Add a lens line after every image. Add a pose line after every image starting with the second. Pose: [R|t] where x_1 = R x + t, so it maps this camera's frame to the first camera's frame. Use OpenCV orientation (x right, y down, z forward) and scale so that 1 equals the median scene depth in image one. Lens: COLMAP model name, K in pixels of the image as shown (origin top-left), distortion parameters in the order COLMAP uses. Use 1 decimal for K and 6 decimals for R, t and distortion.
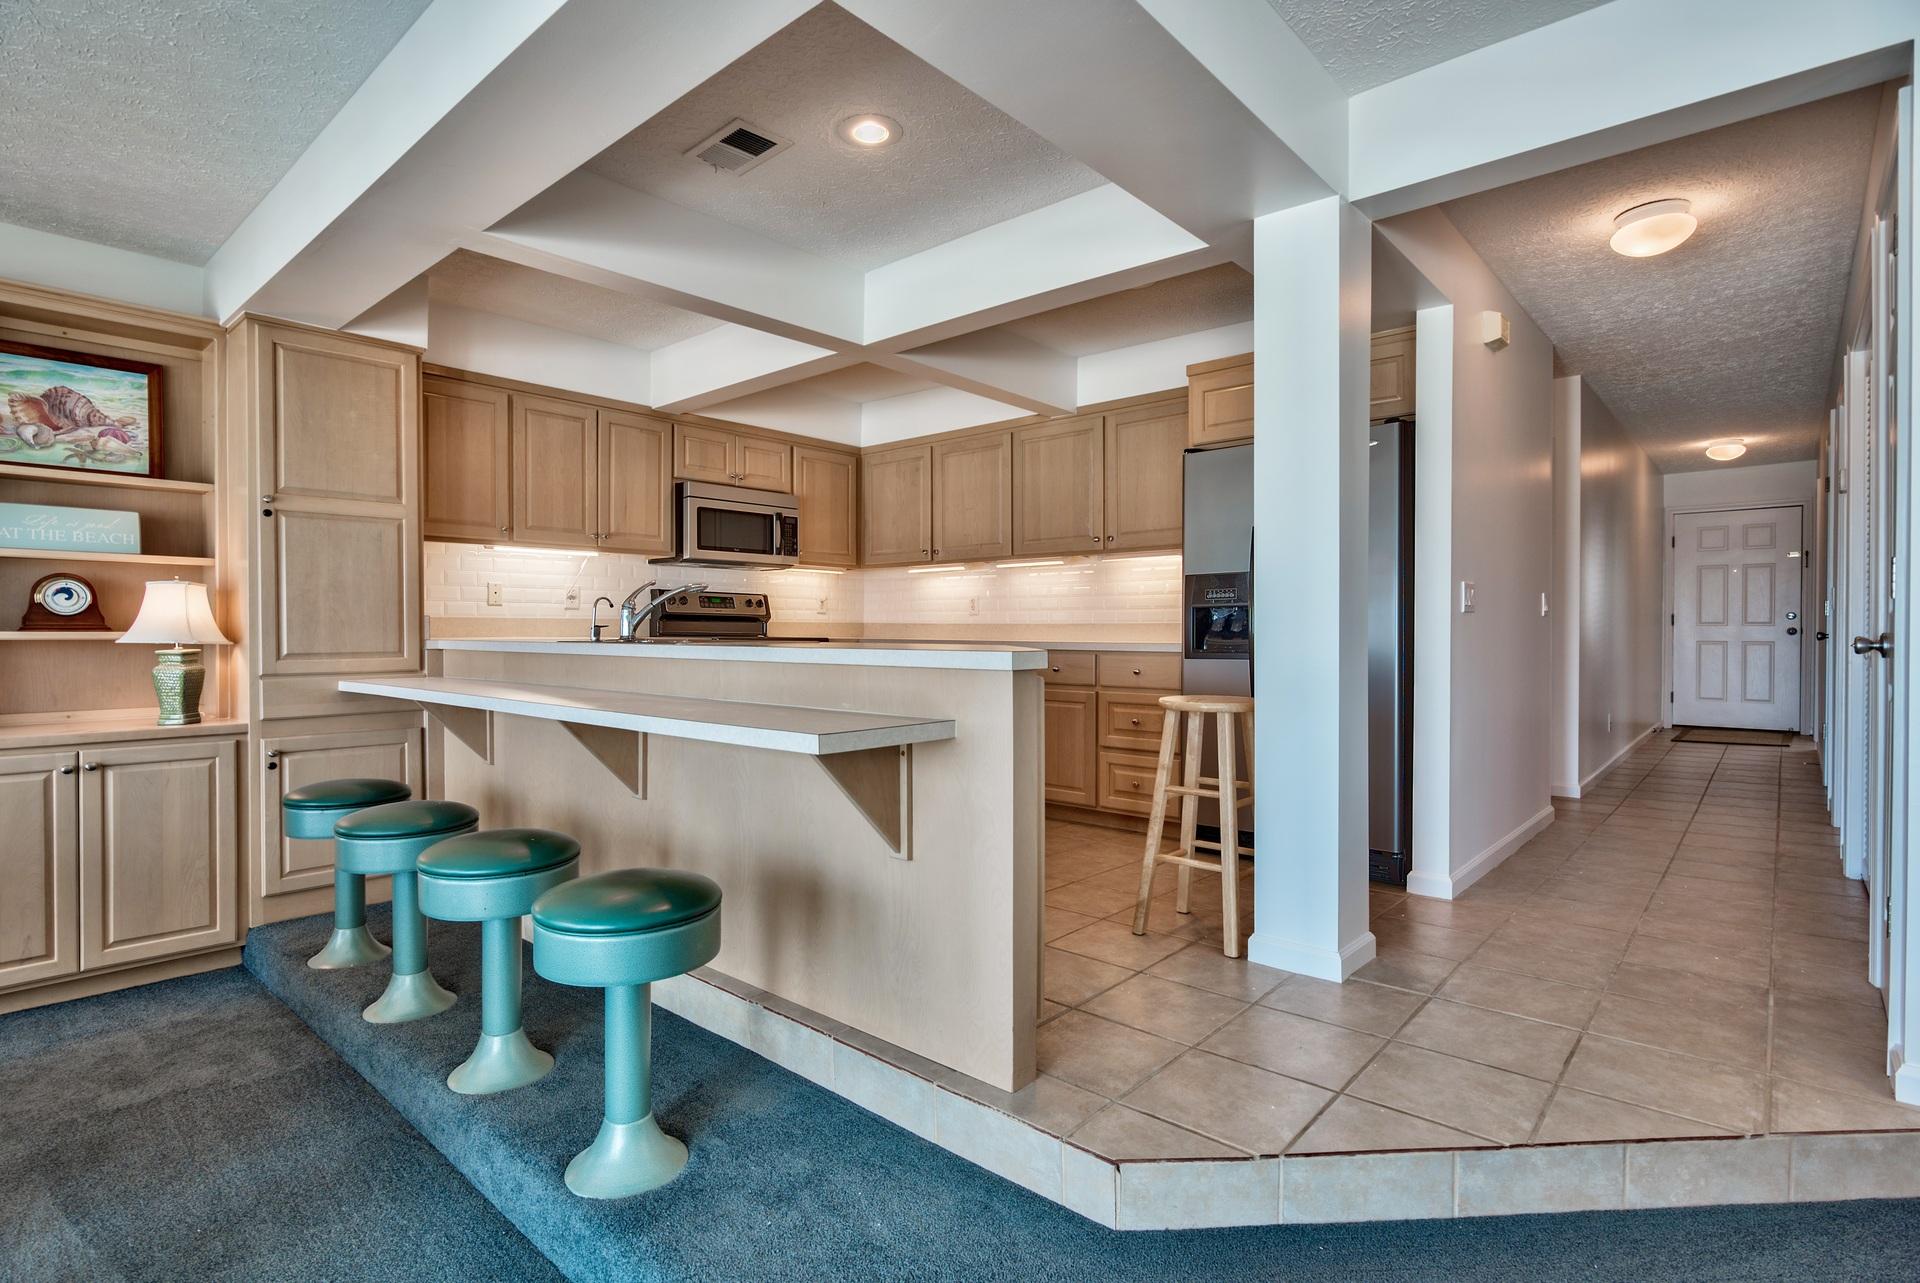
lens RADIAL K [[994.1, 0, 949.1], [0, 994.1, 644.4], [0, 0, 1]] dist [-0.003971, -0.001025]
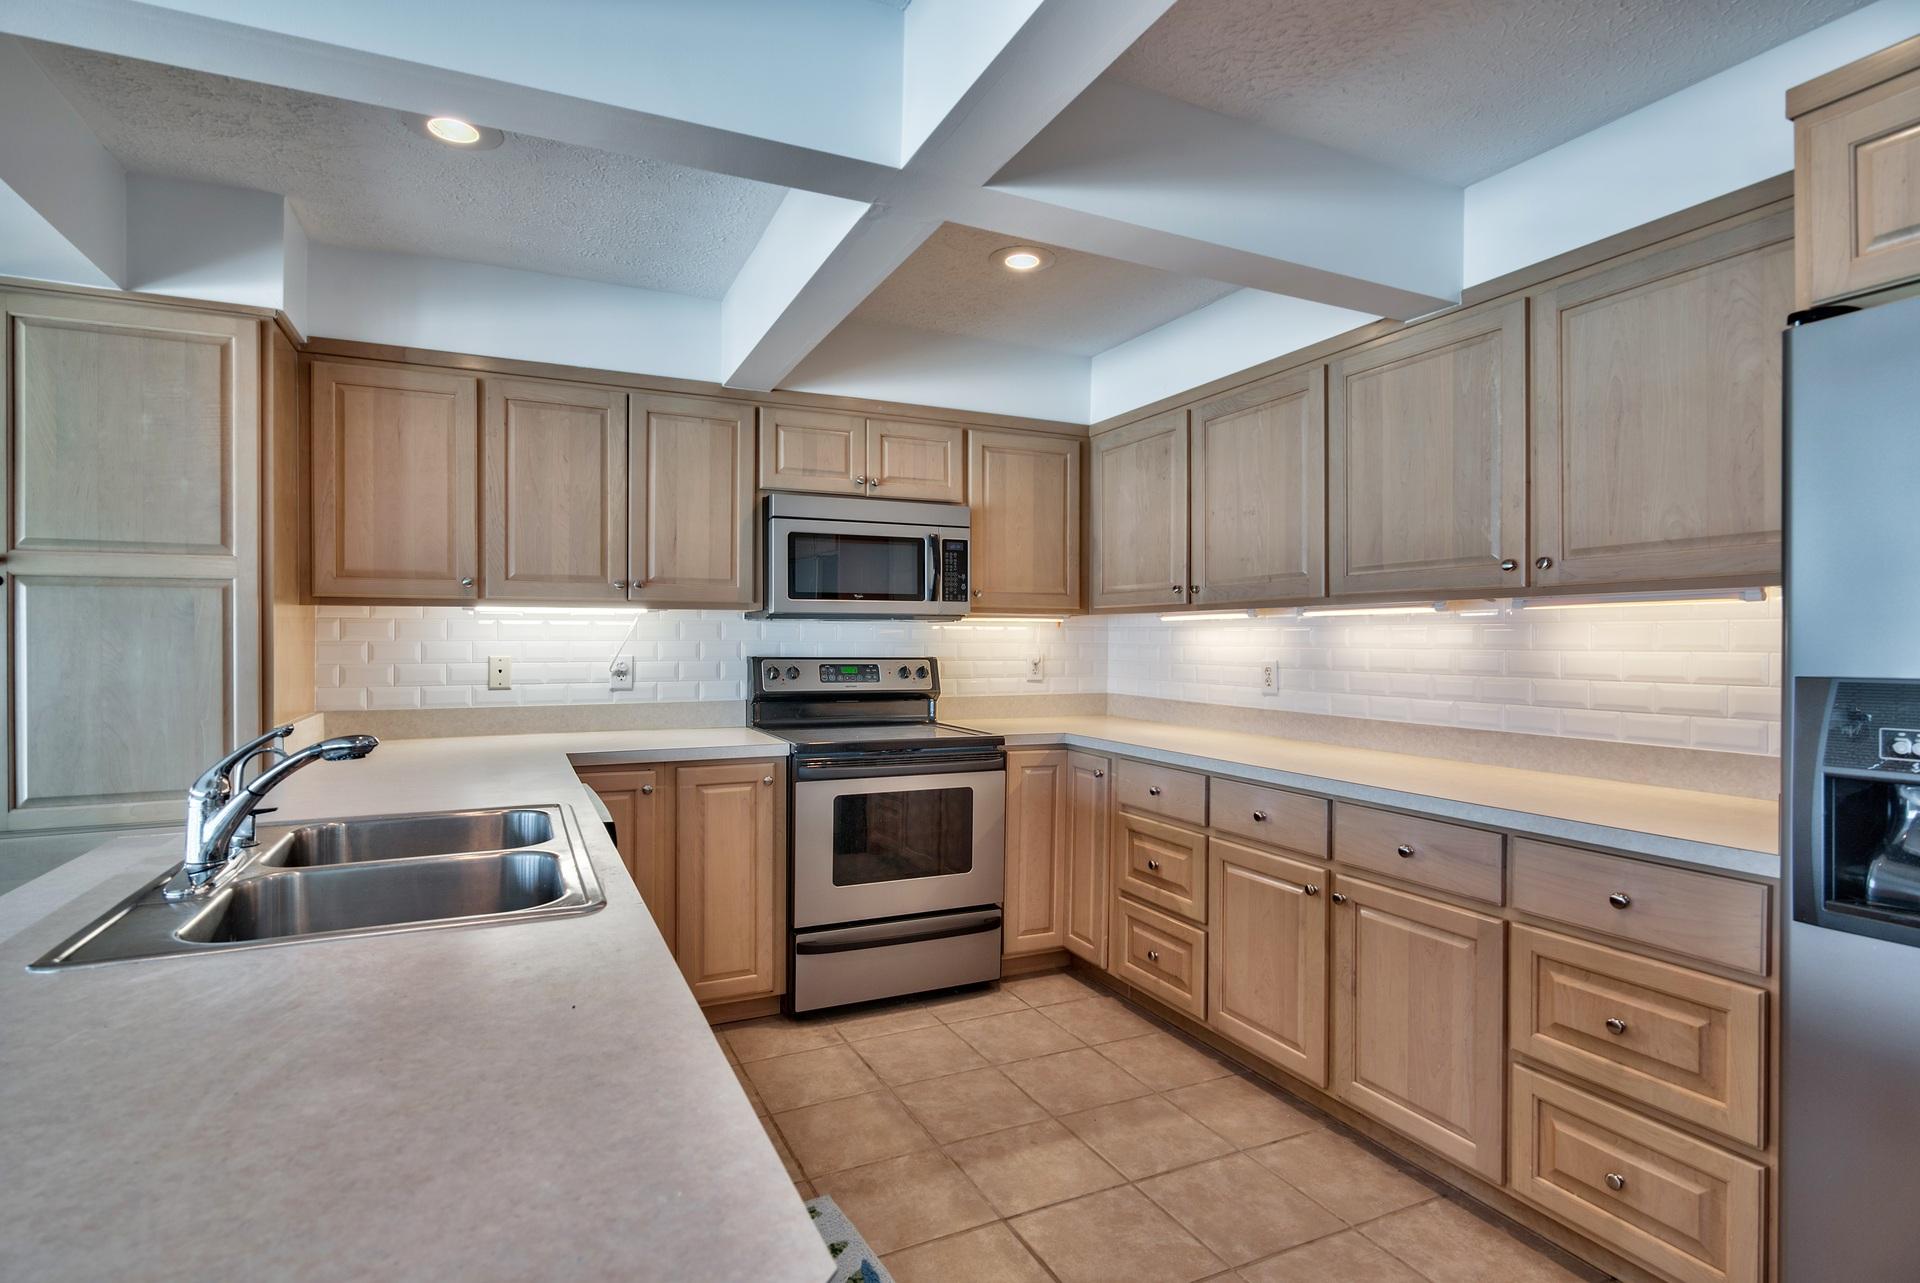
lens RADIAL K [[994.1, 0, 900.5], [0, 994.1, 649.2], [0, 0, 1]] dist [-0.003971, -0.001025]
pose [[0.913035, 0.002814, -0.407870, 0.092385], [-0.005599, 0.999968, -0.005635, -0.073910], [0.407842, 0.007429, 0.913022, 0.548585]]
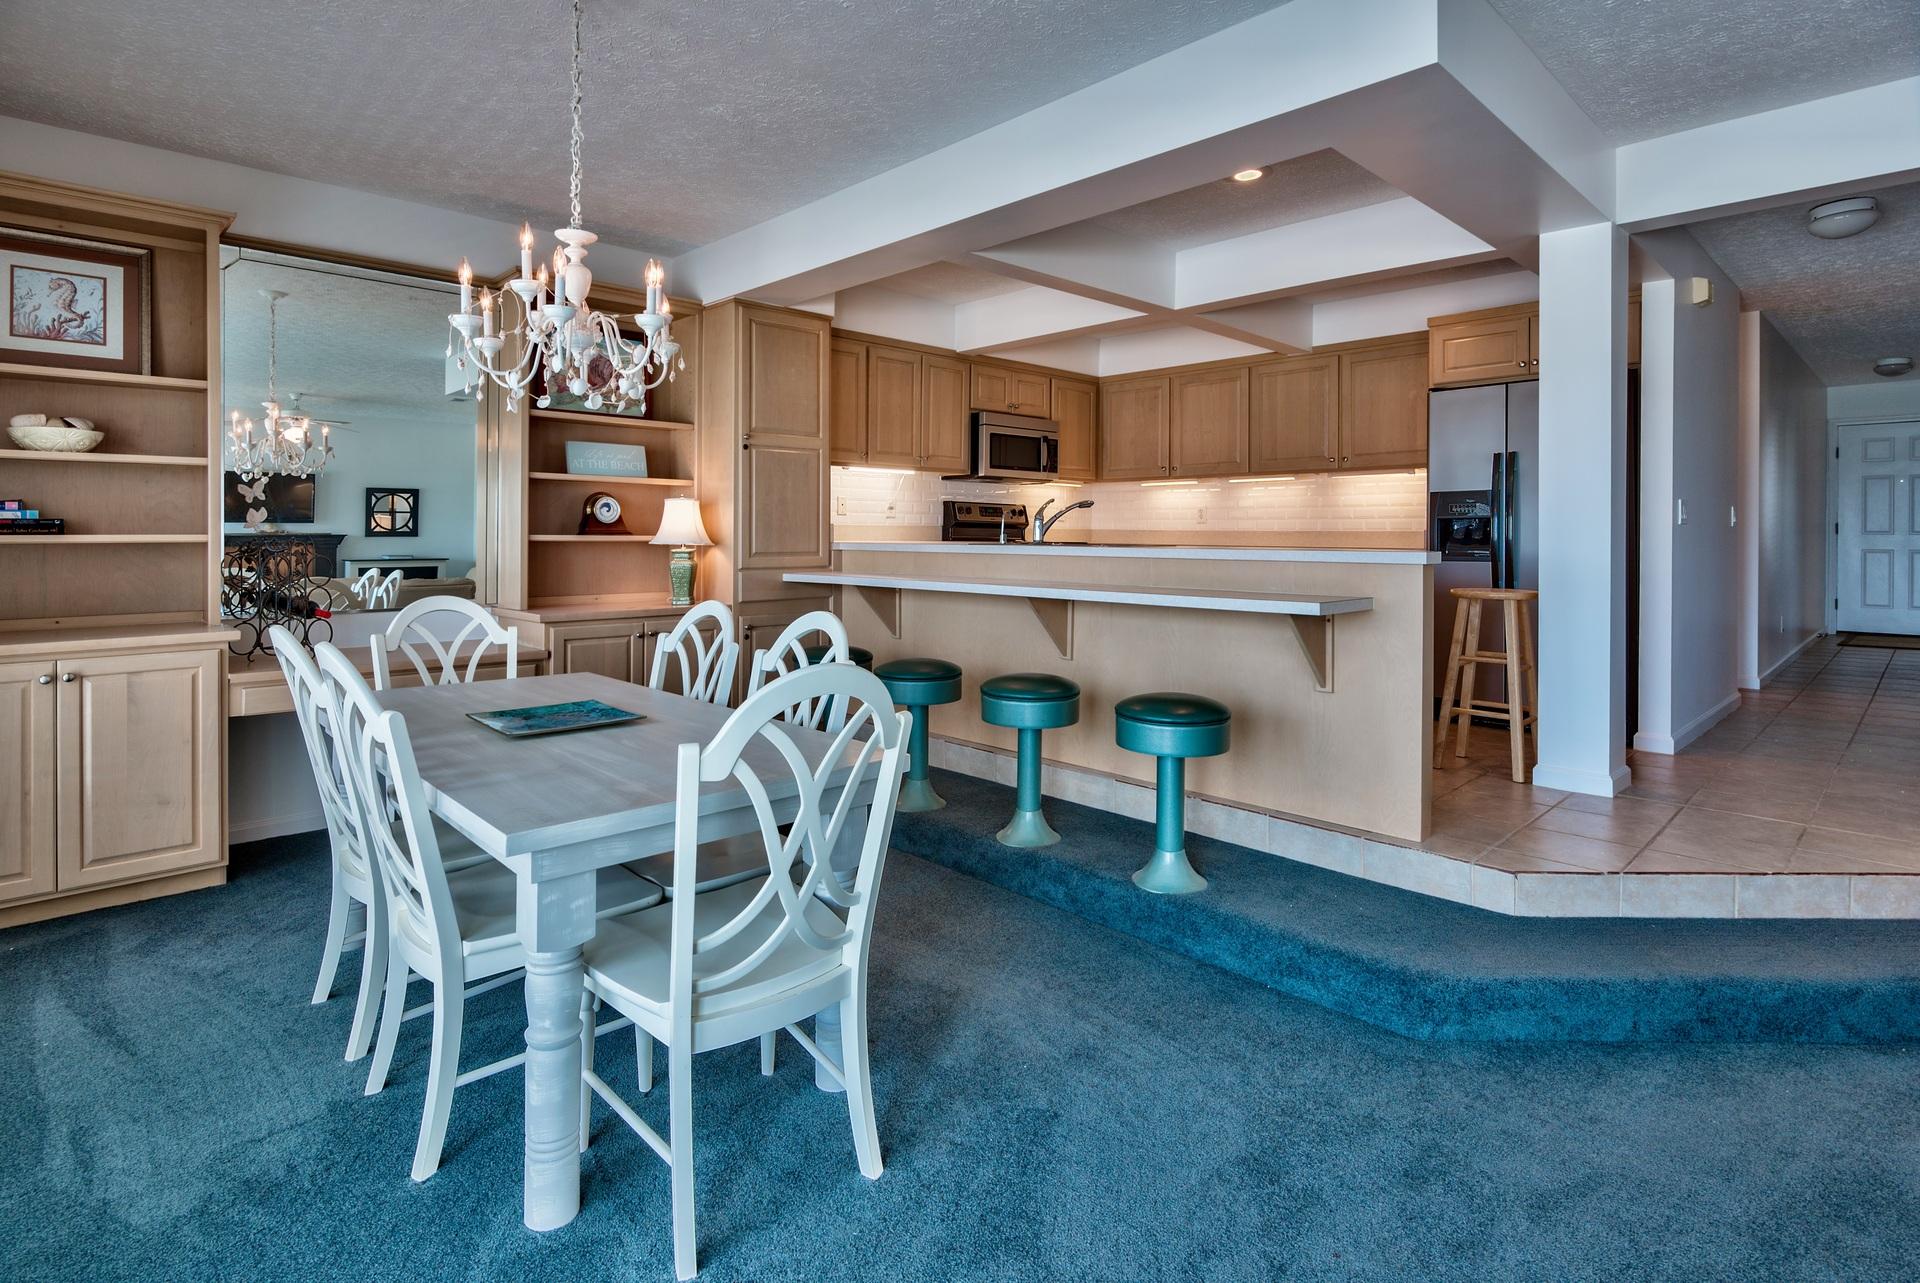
lens RADIAL K [[994.1, 0, 973.3], [0, 994.1, 541.4], [0, 0, 1]] dist [-0.003971, -0.001025]
pose [[0.996889, 0.006039, -0.078590, -0.224874], [-0.006524, 0.999961, -0.005921, 0.000985], [0.078551, 0.006416, 0.996889, -0.258822]]
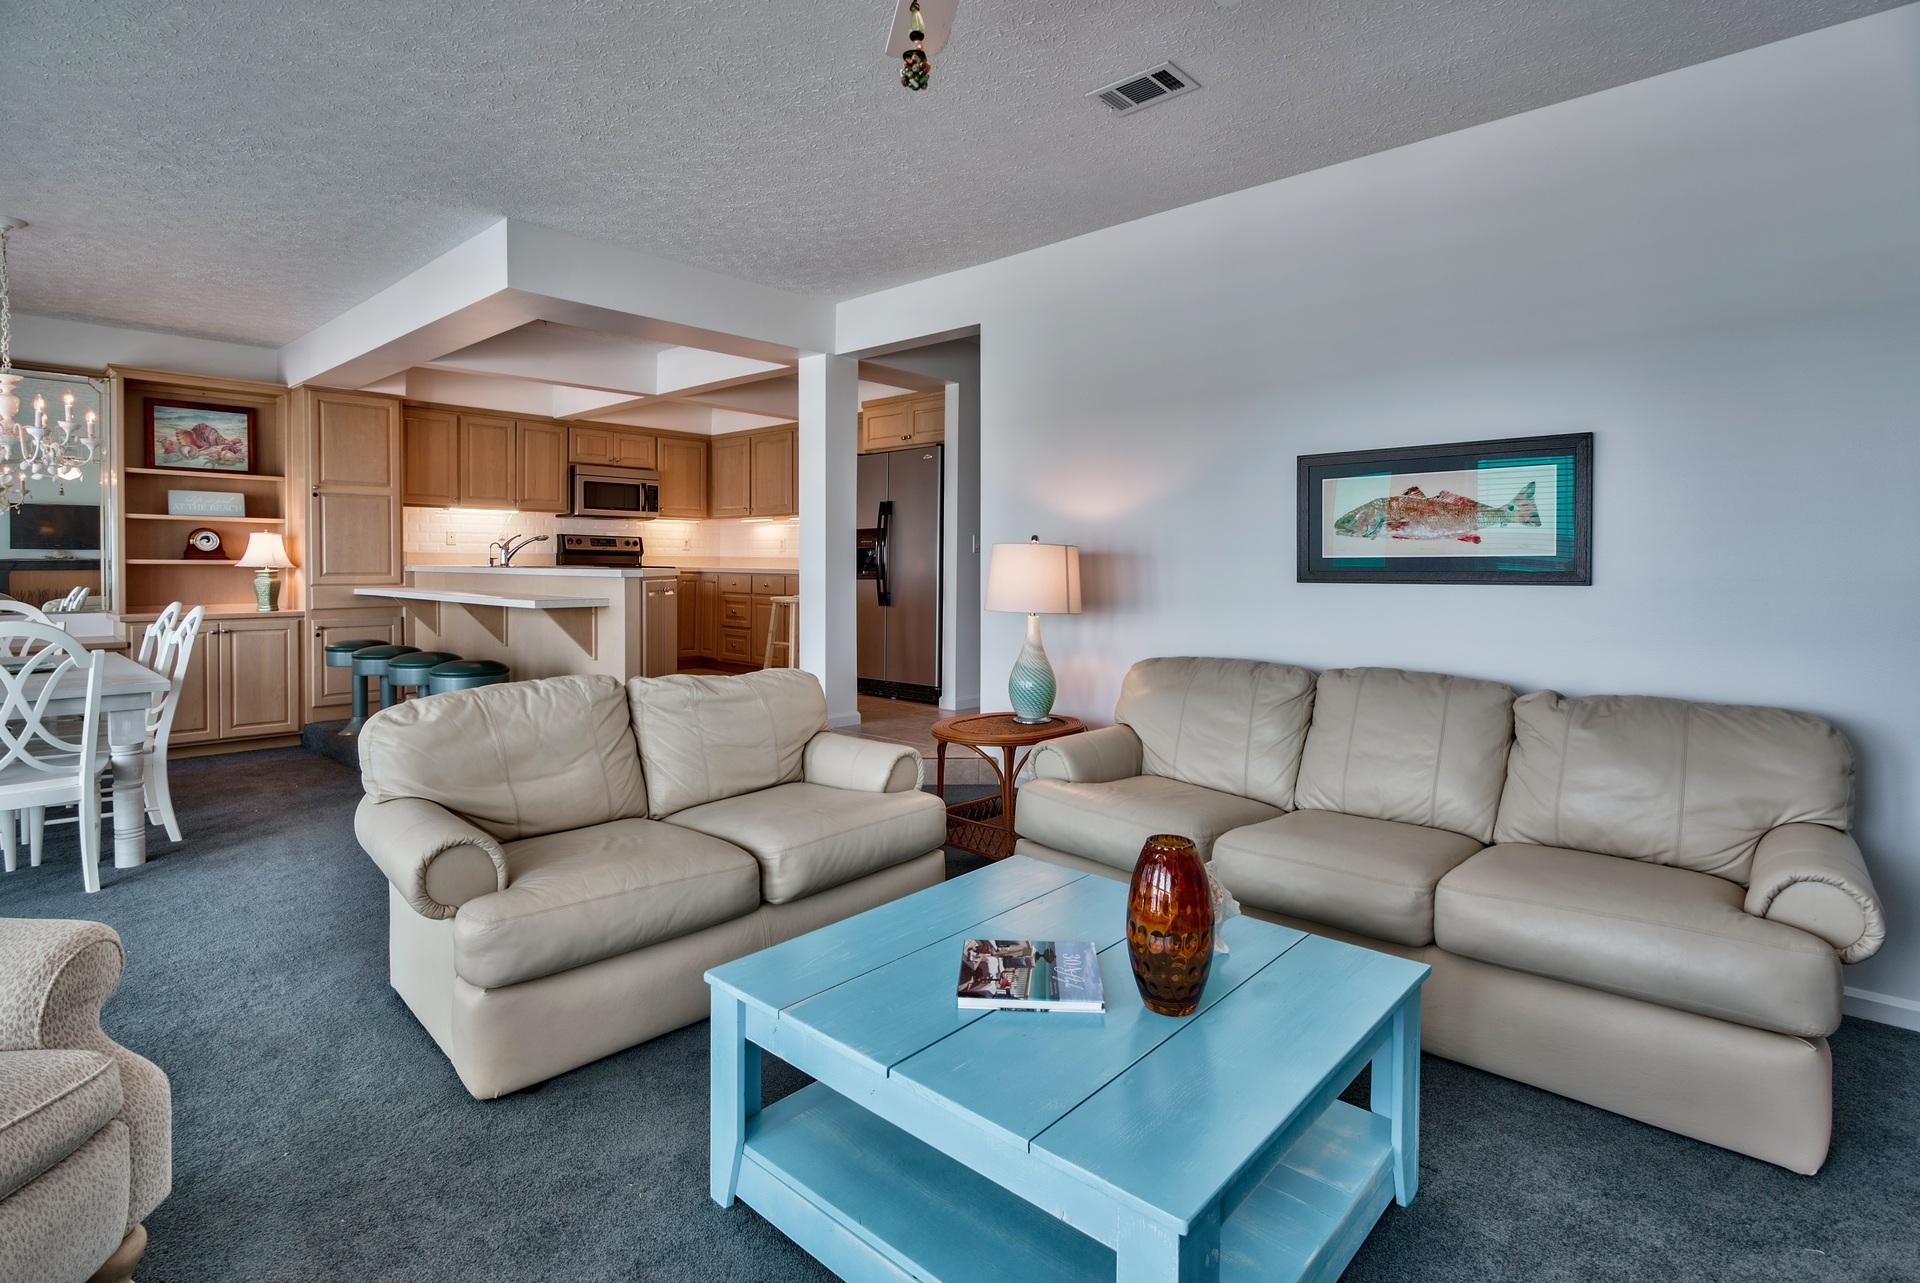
lens RADIAL K [[994.1, 0, 934.8], [0, 994.1, 585.0], [0, 0, 1]] dist [-0.003971, -0.001025]
pose [[0.999795, 0.006631, -0.019110, 0.396376], [-0.006486, 0.999950, 0.007626, 0.008929], [0.019159, -0.007500, 0.999788, -0.654063]]
